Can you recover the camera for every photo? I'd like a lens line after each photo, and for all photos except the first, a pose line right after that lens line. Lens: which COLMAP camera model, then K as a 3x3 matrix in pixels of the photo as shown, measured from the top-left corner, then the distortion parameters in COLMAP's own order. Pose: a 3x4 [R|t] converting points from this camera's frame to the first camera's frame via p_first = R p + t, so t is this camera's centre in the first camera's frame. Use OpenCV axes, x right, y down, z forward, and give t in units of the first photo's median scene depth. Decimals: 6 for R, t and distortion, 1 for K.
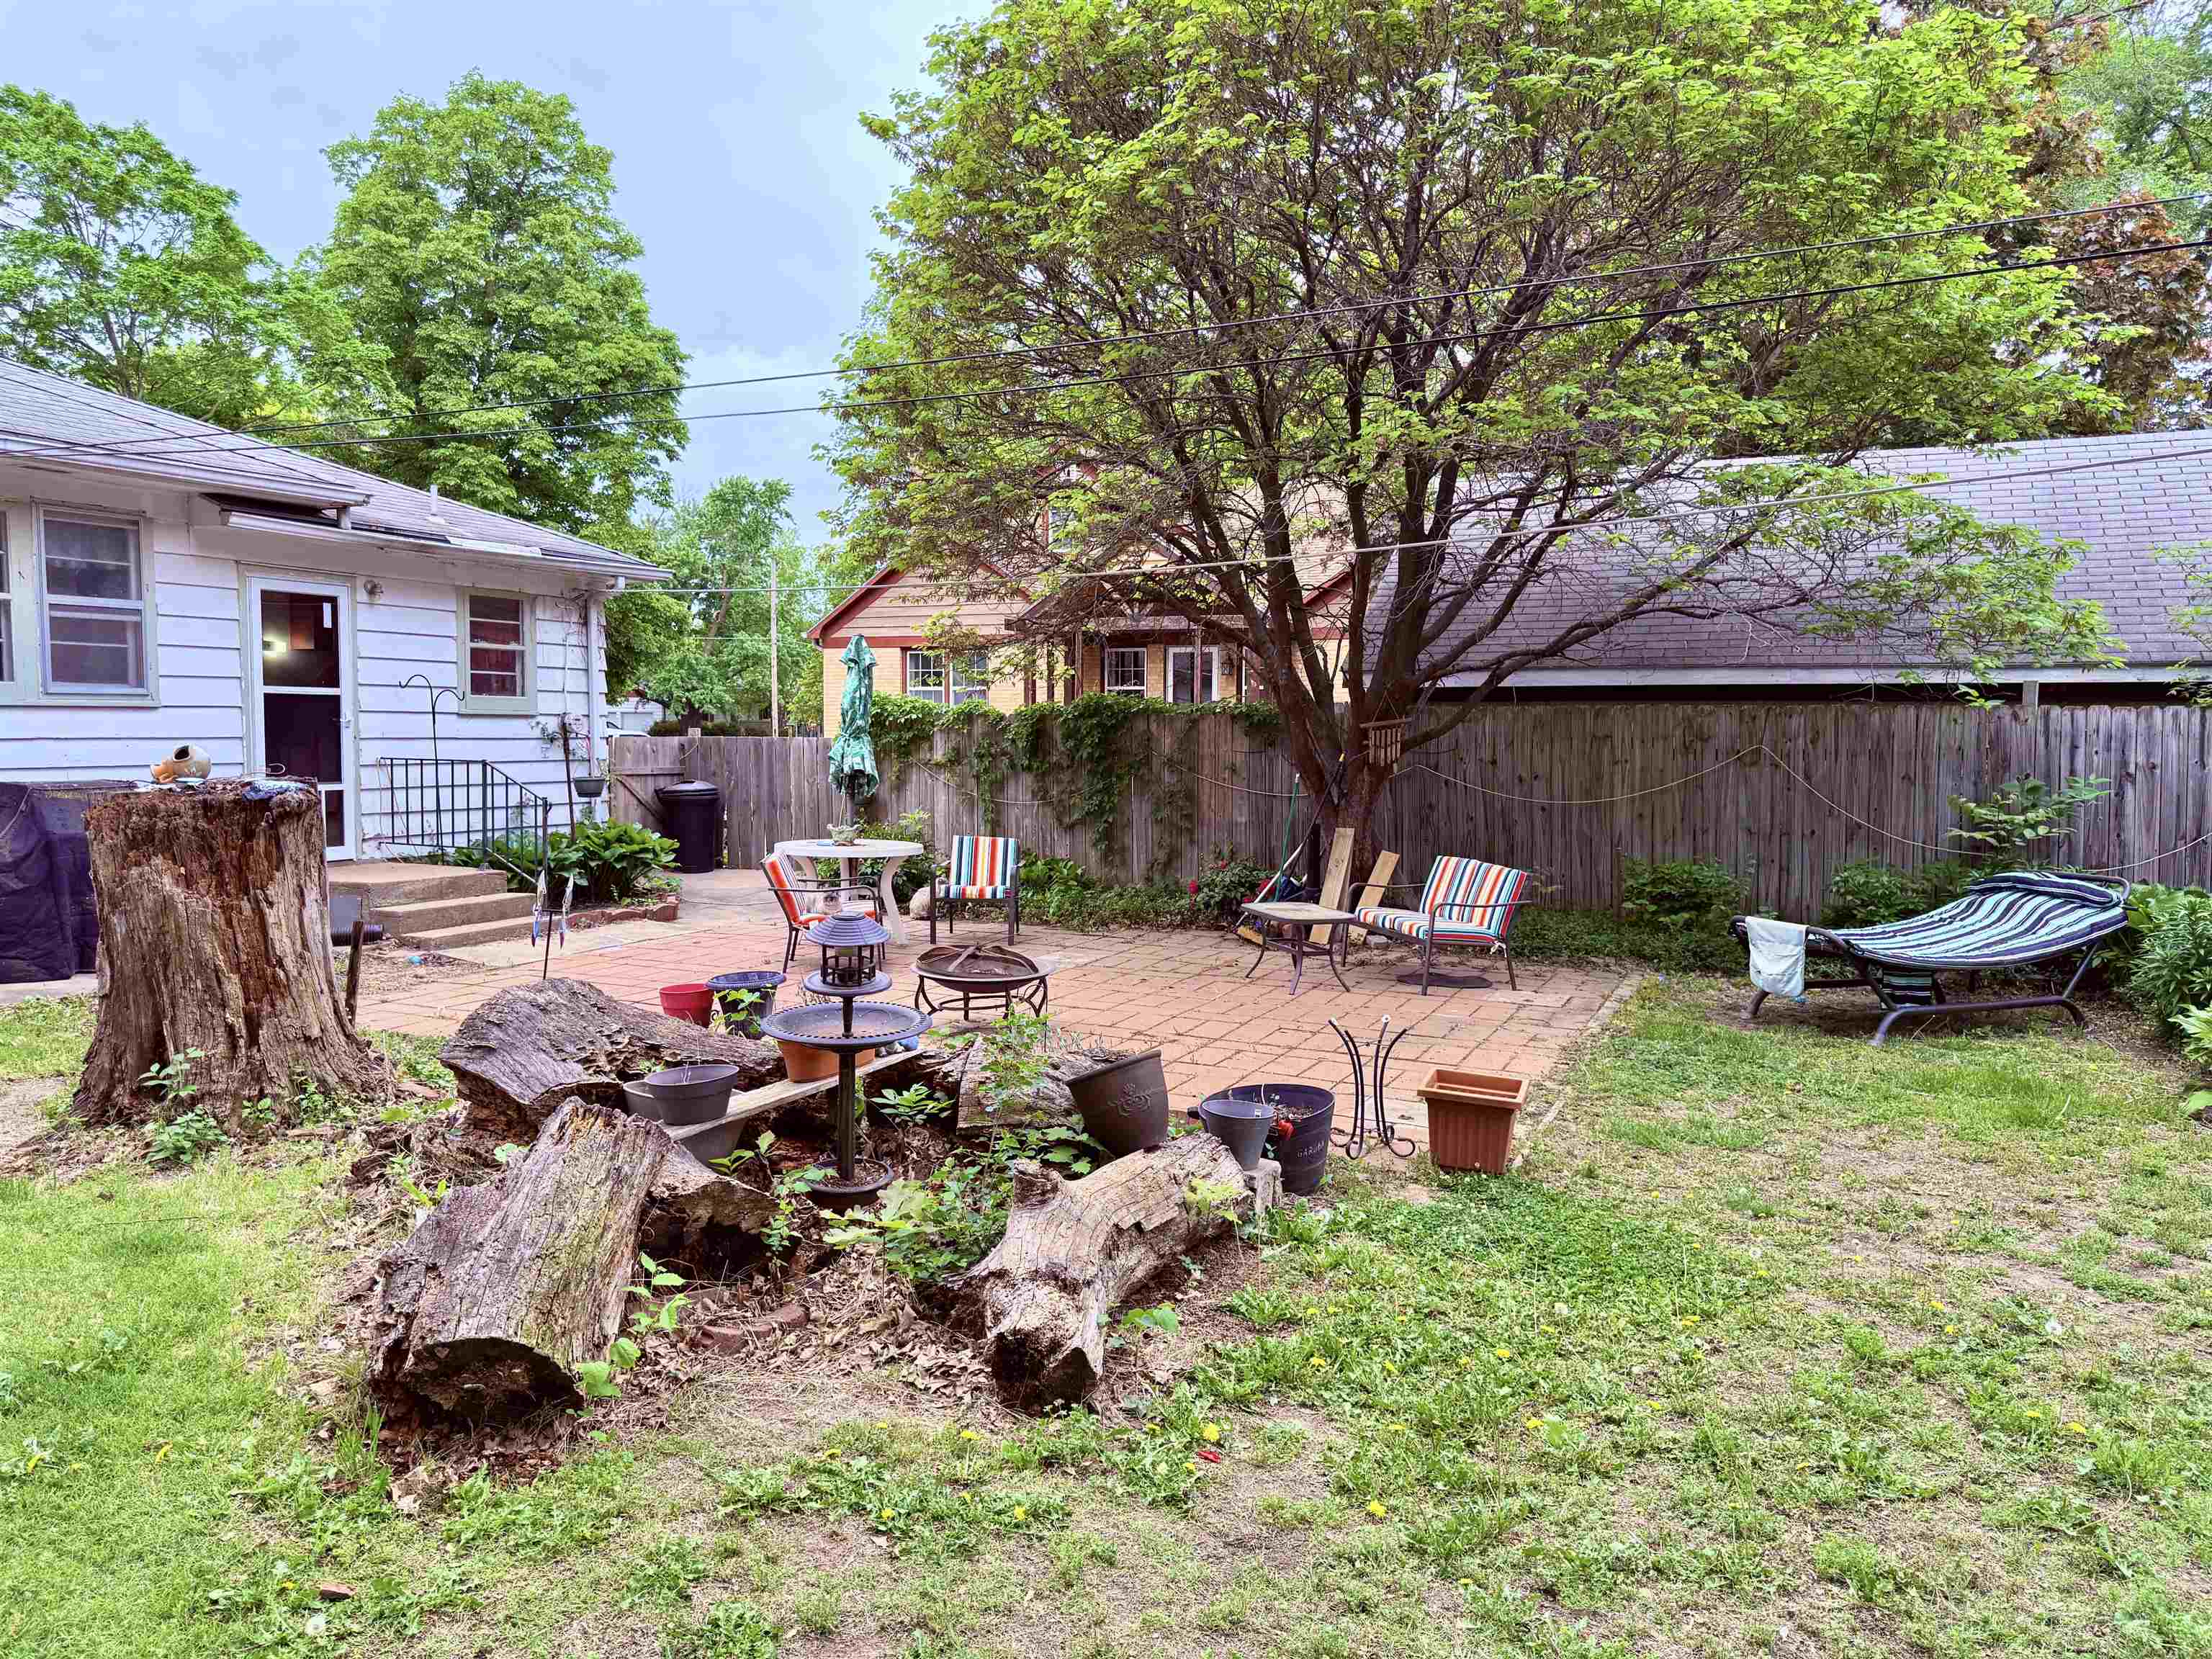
lens RADIAL K [[1564.6, 0, 1096.5], [0, 1564.6, 828.0], [0, 0, 1]] dist [0.009284, 0.001804]
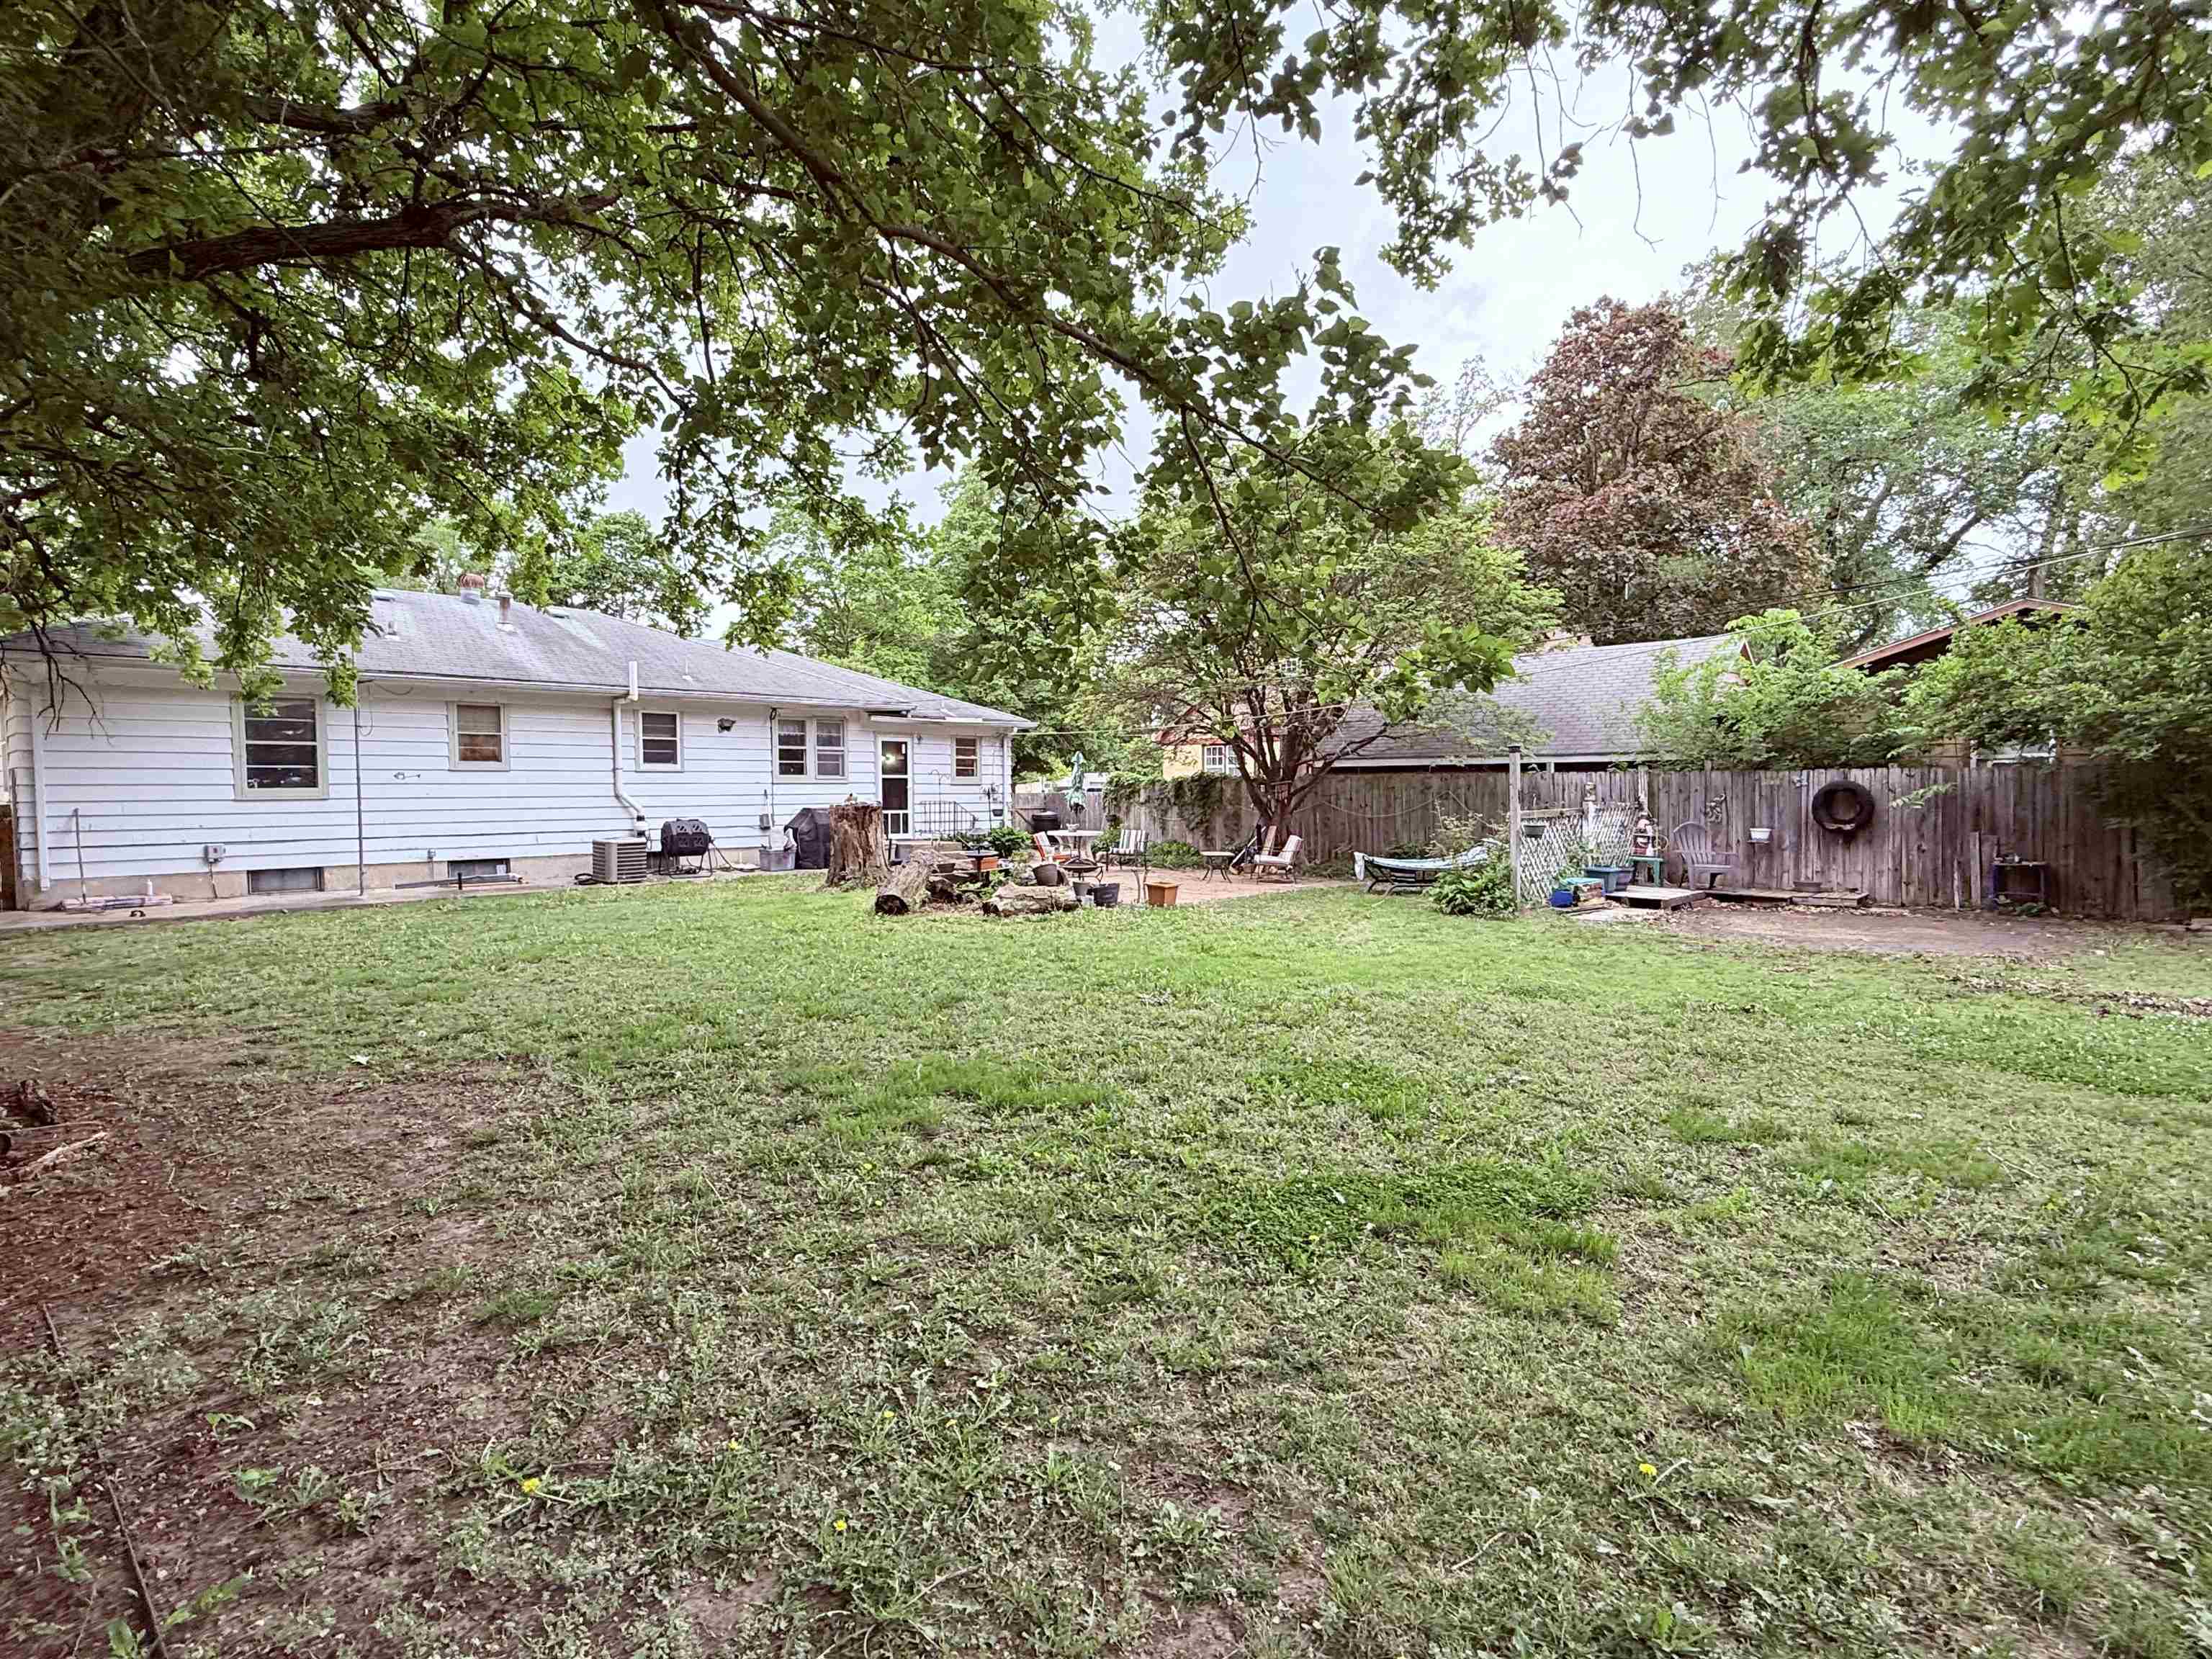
lens RADIAL K [[1118.1, 0, 1115.2], [0, 1118.1, 824.8], [0, 0, 1]] dist [0.000545, 0.000582]
pose [[0.952074, -0.001953, -0.305861, 0.457028], [-0.008392, 0.999436, -0.032502, 0.057102], [0.305752, 0.033511, 0.951521, -0.737792]]
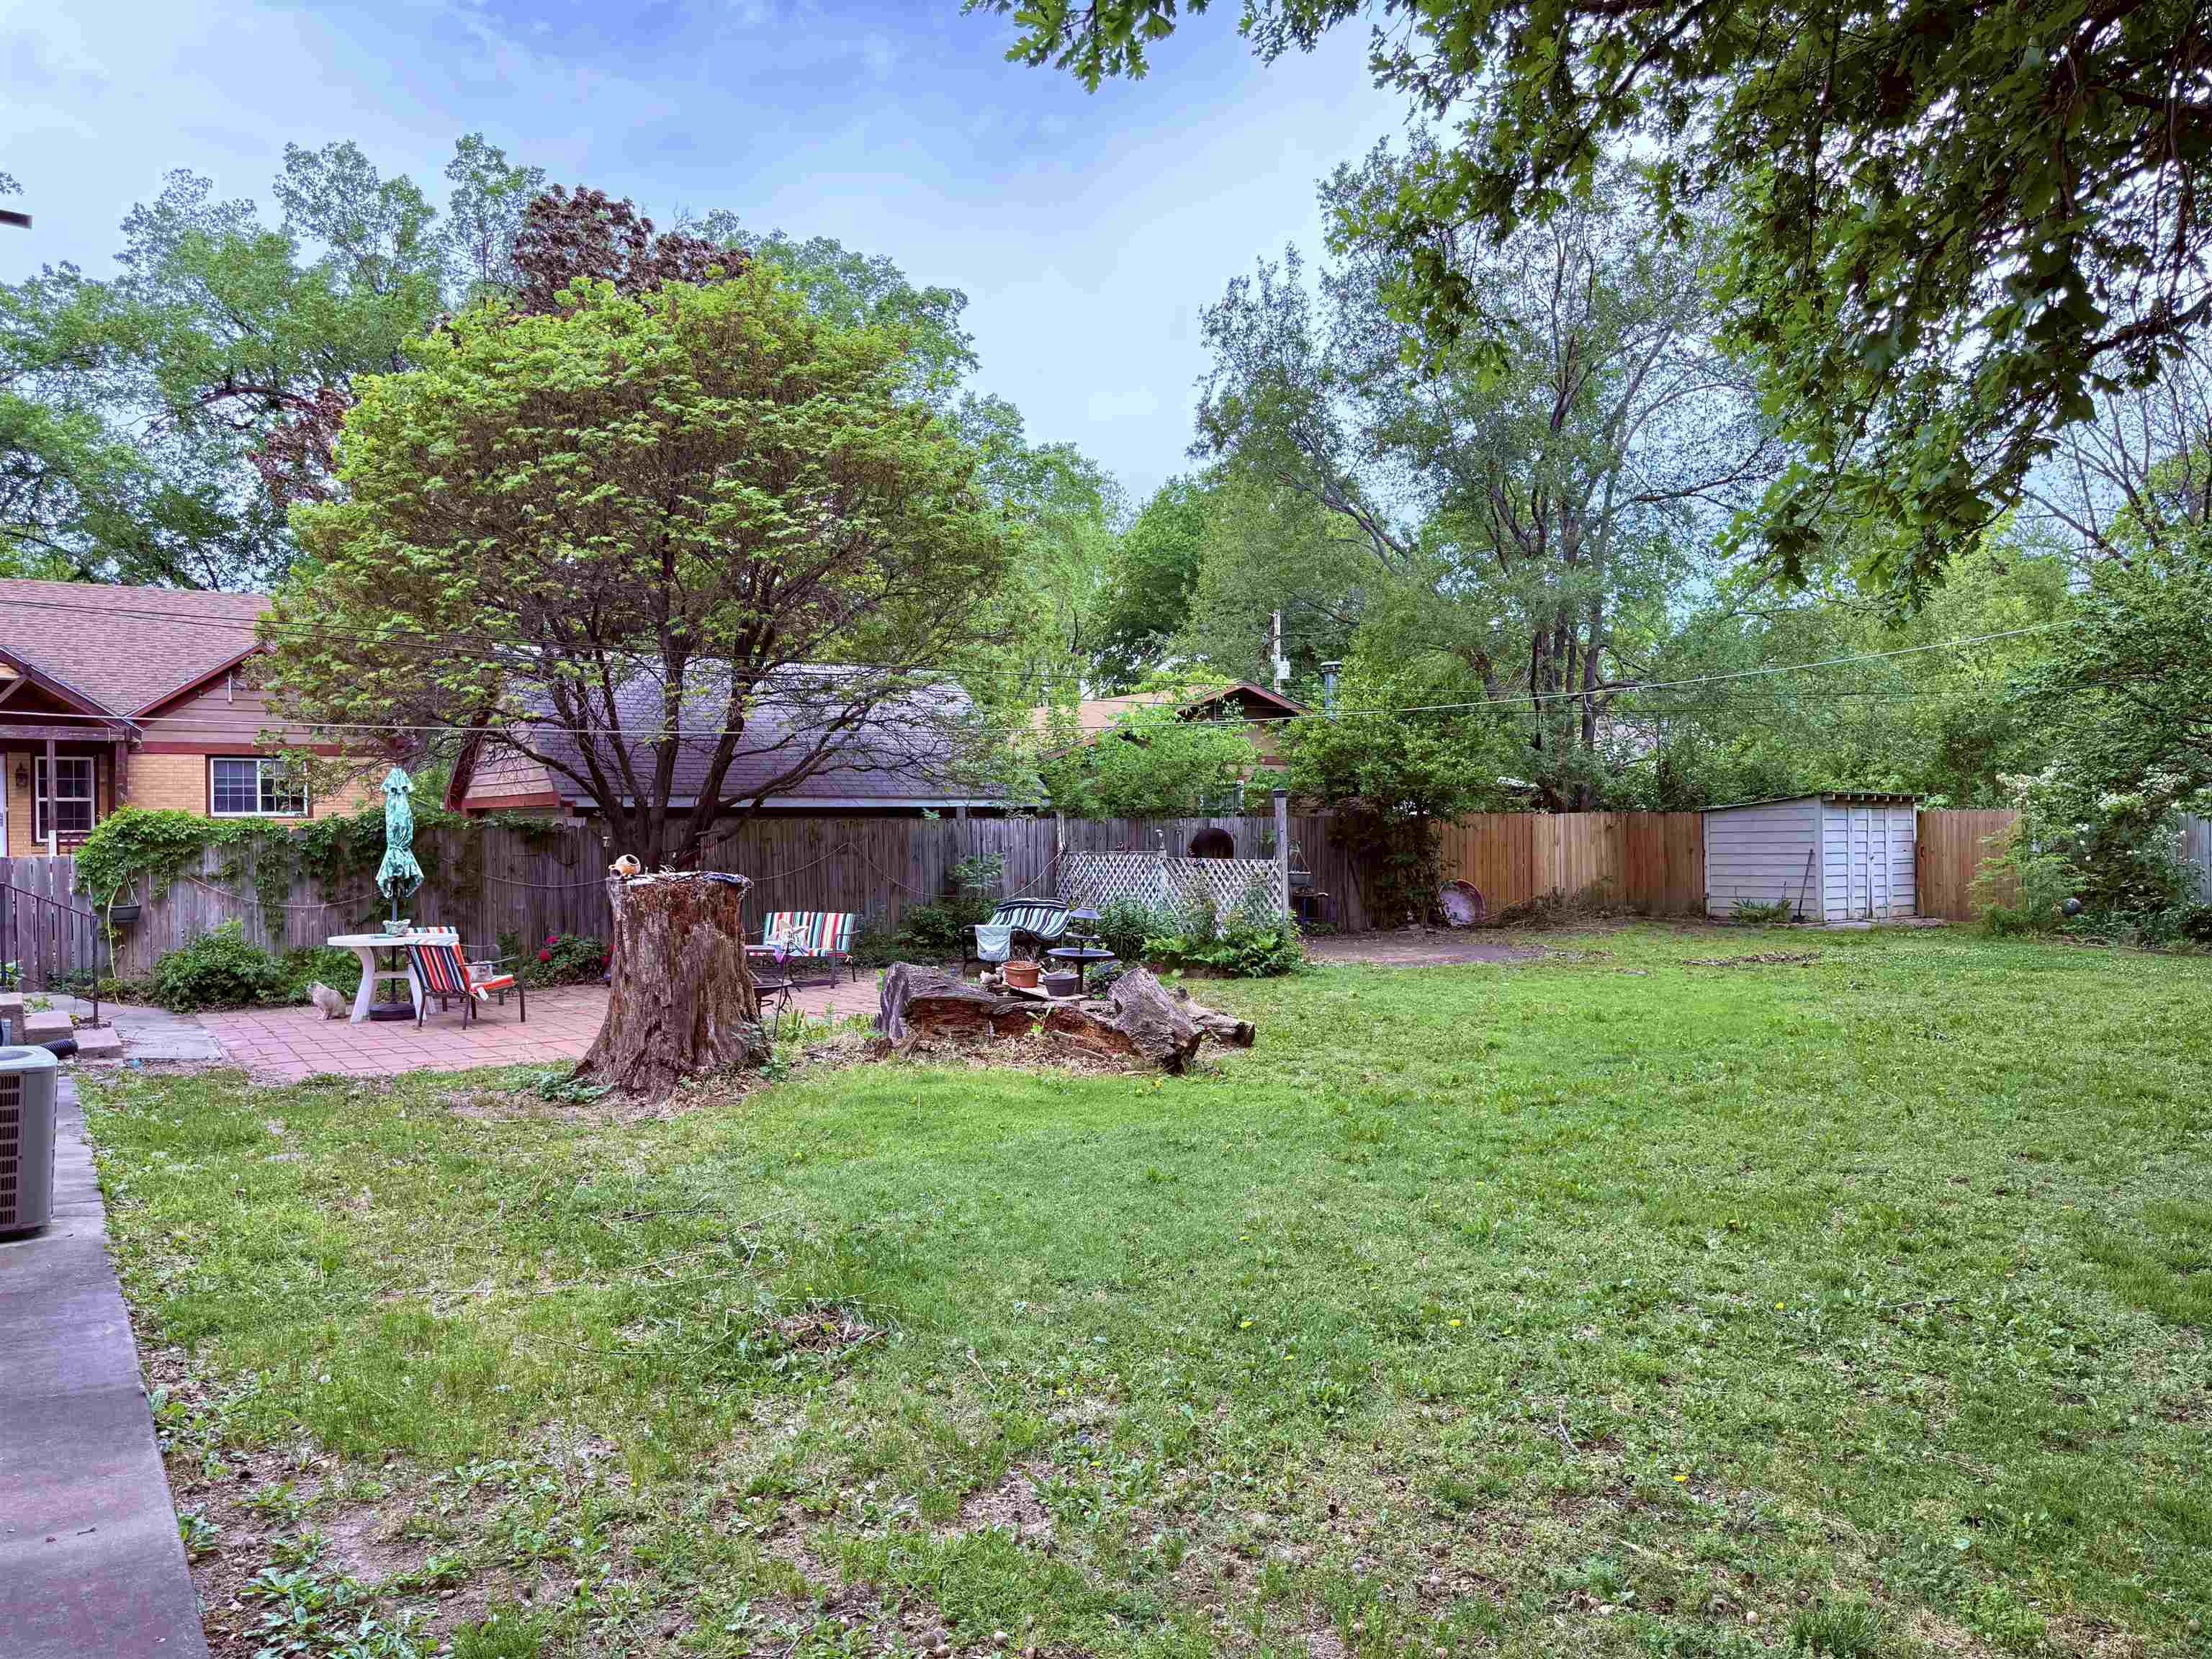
lens RADIAL K [[1564.6, 0, 1103.0], [0, 1564.6, 827.5], [0, 0, 1]] dist [0.009284, 0.001804]
pose [[0.480750, -0.005970, 0.876838, -0.943167], [0.079128, 0.996192, -0.036601, 0.015472], [-0.873280, 0.086979, 0.479392, -0.061890]]
